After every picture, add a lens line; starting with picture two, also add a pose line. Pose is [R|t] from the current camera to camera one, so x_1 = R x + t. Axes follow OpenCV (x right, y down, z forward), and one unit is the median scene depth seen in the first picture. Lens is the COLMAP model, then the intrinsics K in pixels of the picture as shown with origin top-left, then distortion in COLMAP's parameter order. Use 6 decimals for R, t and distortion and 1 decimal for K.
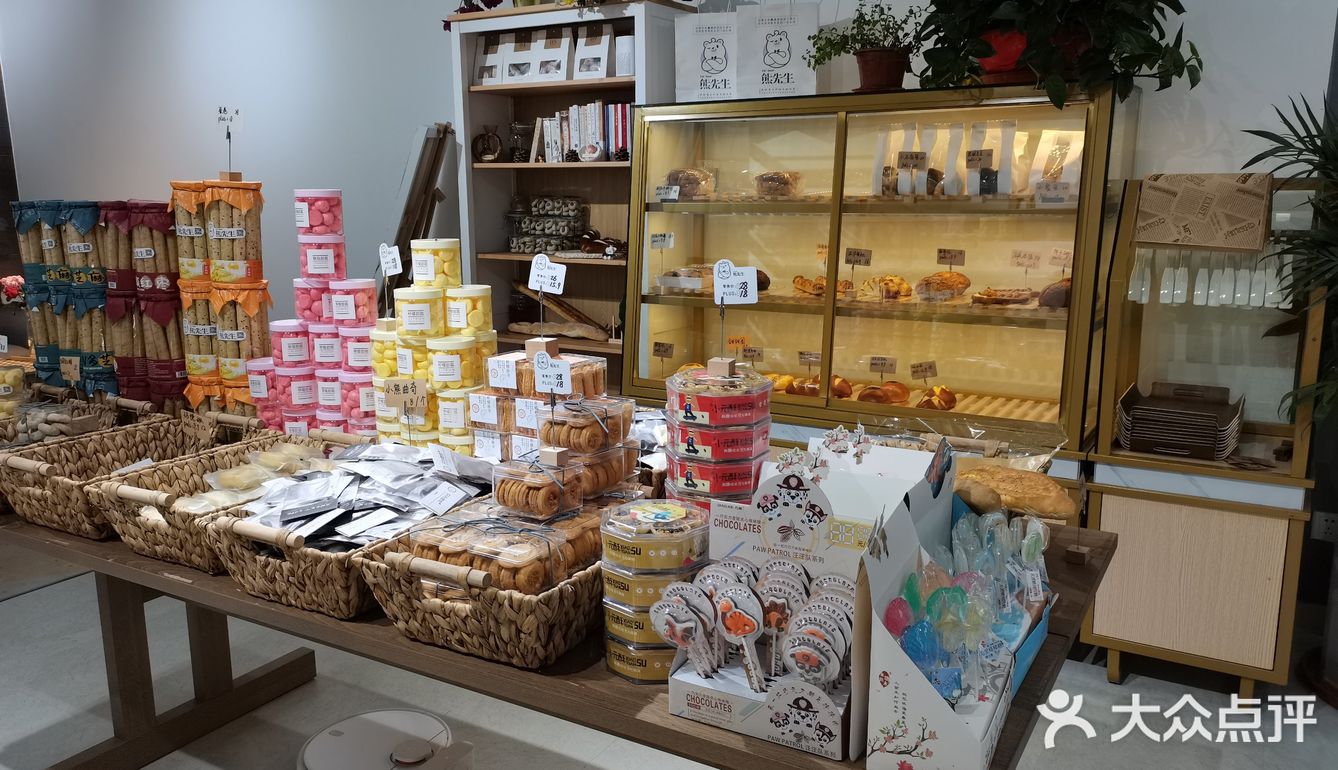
lens RADIAL K [[995.3, 0, 669.0], [0, 995.3, 385.0], [0, 0, 1]] dist [0.002134, -0.003649]
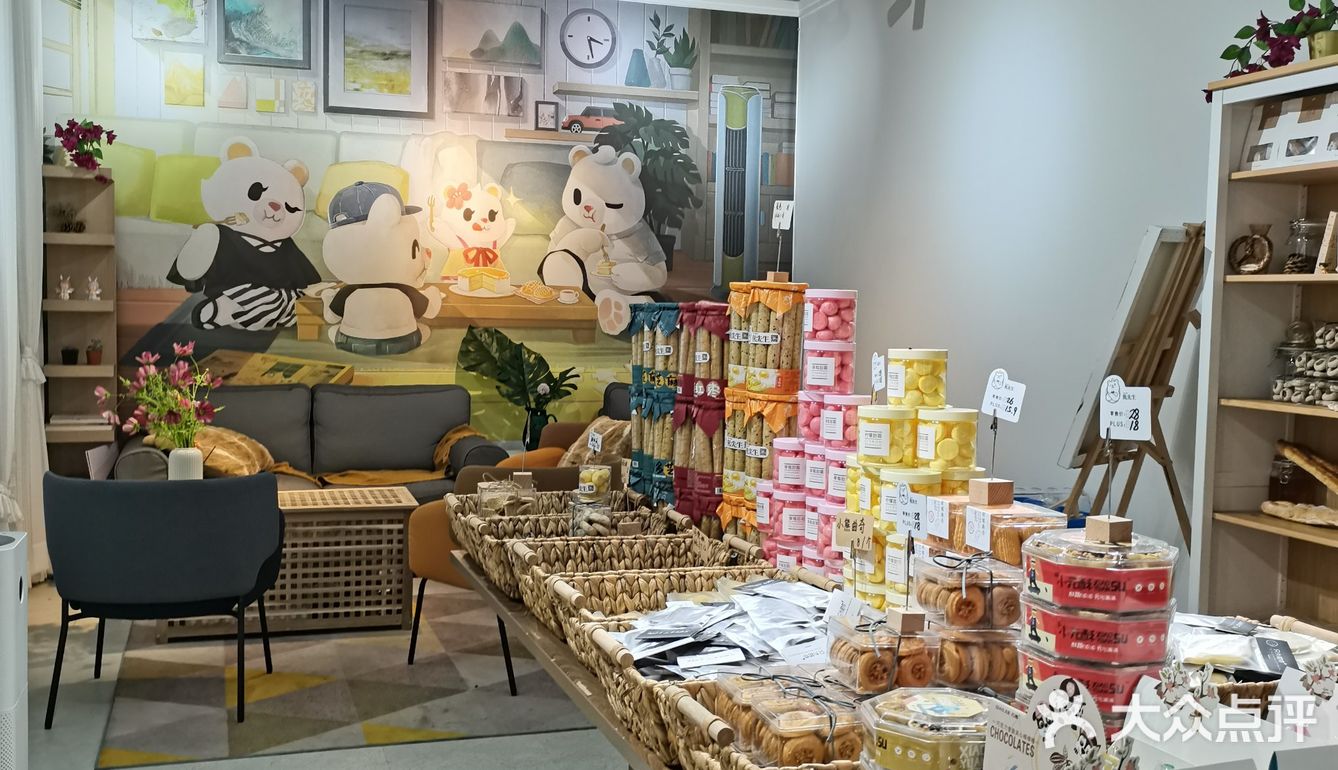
lens RADIAL K [[1317.9, 0, 669.0], [0, 1317.9, 385.0], [0, 0, 1]] dist [0.012956, -0.000459]
pose [[0.746703, 0.057556, -0.662663, 0.285083], [-0.153987, 0.984143, -0.088038, 0.007704], [0.647088, 0.167780, 0.743725, 0.062519]]
